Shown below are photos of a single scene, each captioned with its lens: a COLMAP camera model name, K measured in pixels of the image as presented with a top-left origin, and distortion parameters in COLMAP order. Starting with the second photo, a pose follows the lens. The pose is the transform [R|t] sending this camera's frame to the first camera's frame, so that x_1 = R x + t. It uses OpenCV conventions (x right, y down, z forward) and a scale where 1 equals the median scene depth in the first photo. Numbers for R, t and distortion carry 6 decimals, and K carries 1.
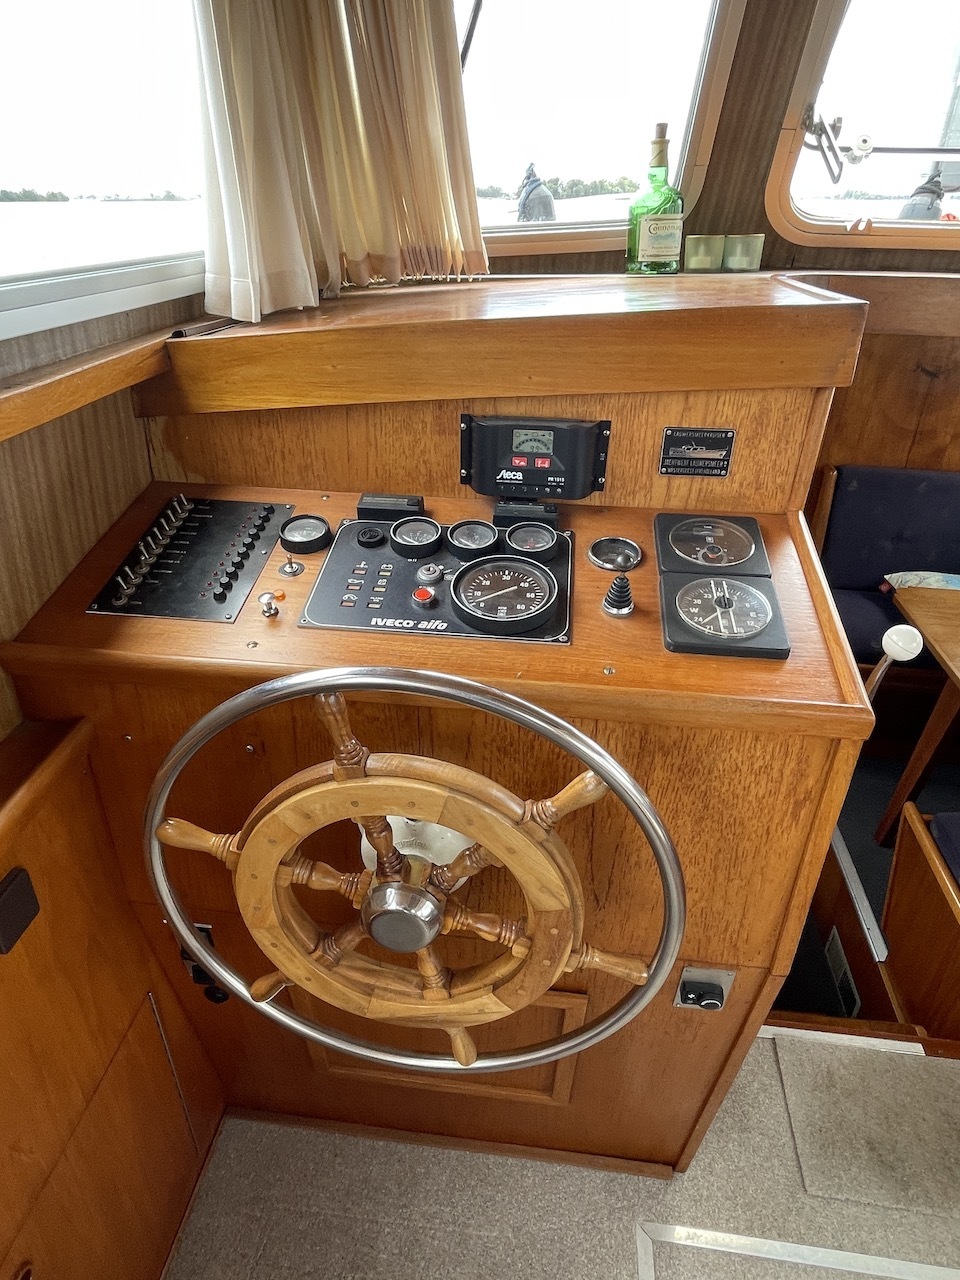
lens RADIAL K [[784.9, 0, 480.0], [0, 784.9, 640.0], [0, 0, 1]] dist [-0.003120, 0.000952]
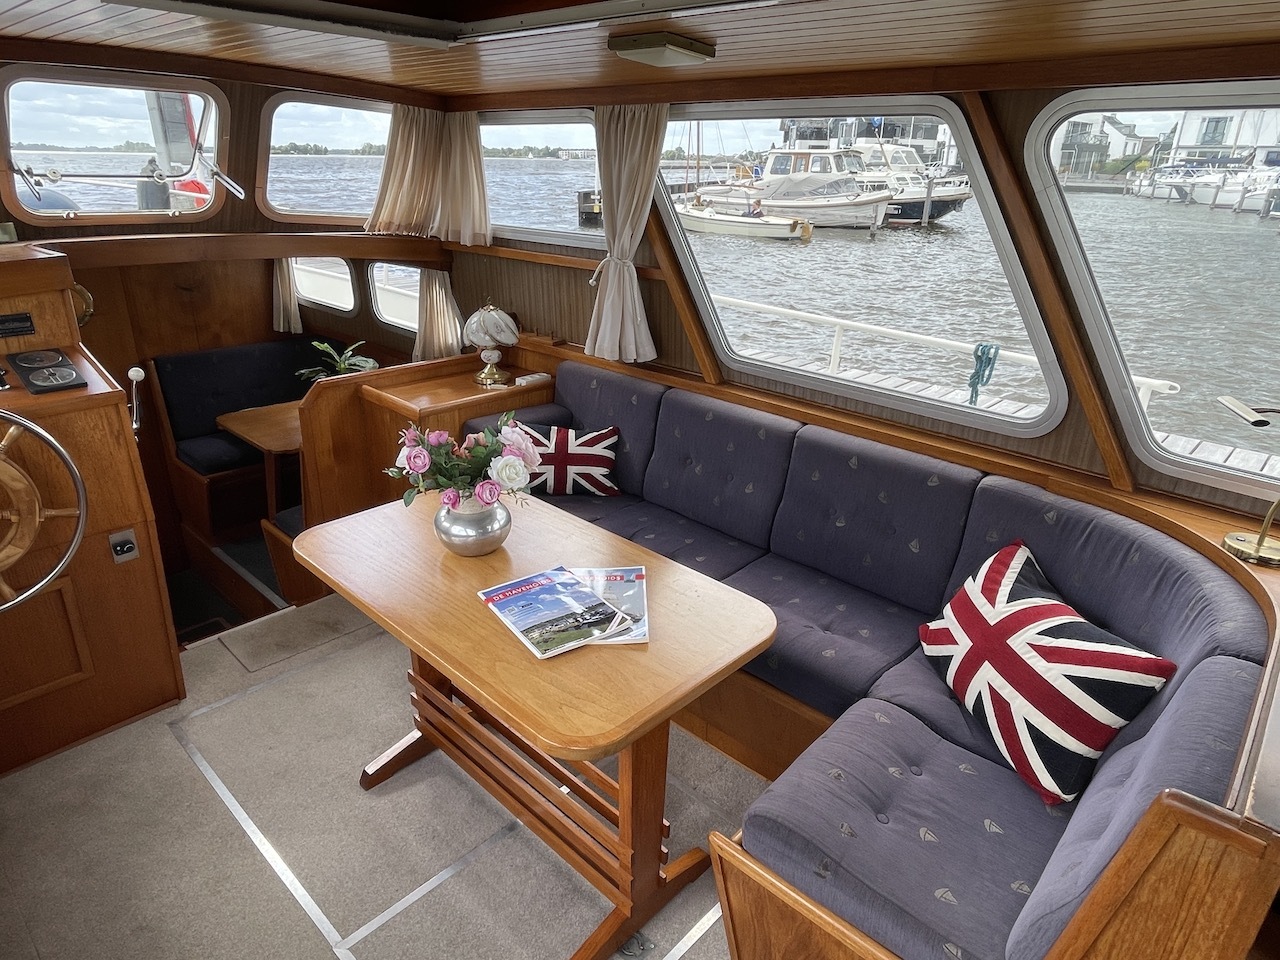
lens RADIAL K [[784.9, 0, 640.0], [0, 784.9, 480.0], [0, 0, 1]] dist [-0.003120, 0.000952]
pose [[0.596621, -0.308753, 0.740753, -0.447379], [0.389086, 0.918577, 0.069491, 0.700507], [-0.701894, 0.246757, 0.668173, -1.621526]]
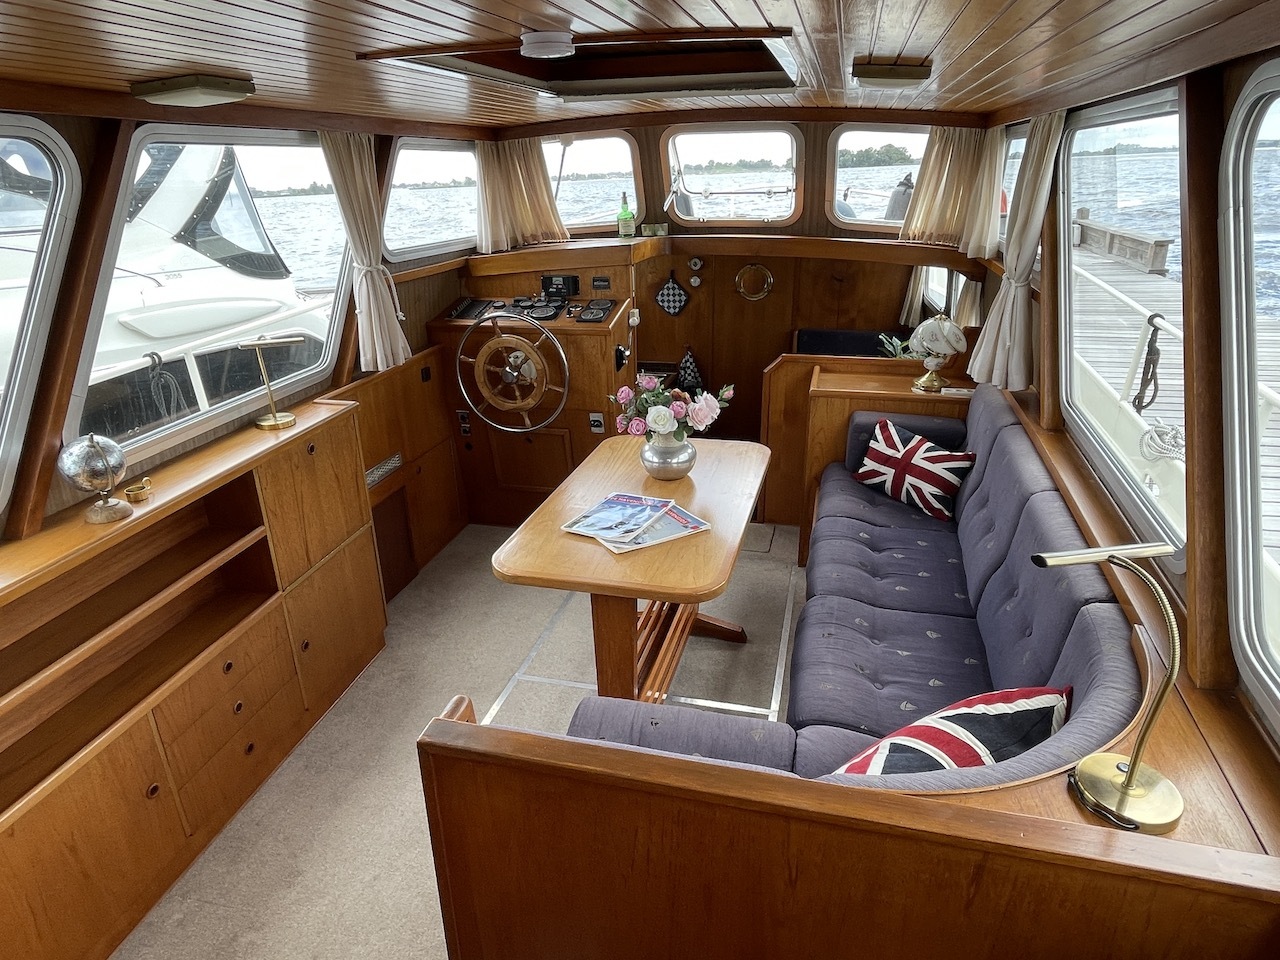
lens RADIAL K [[784.9, 0, 640.0], [0, 784.9, 480.0], [0, 0, 1]] dist [-0.003120, 0.000952]
pose [[0.989317, 0.014125, -0.145096, 1.040808], [-0.034151, 0.990056, -0.136469, 1.224855], [0.141725, 0.139966, 0.979961, -2.571398]]
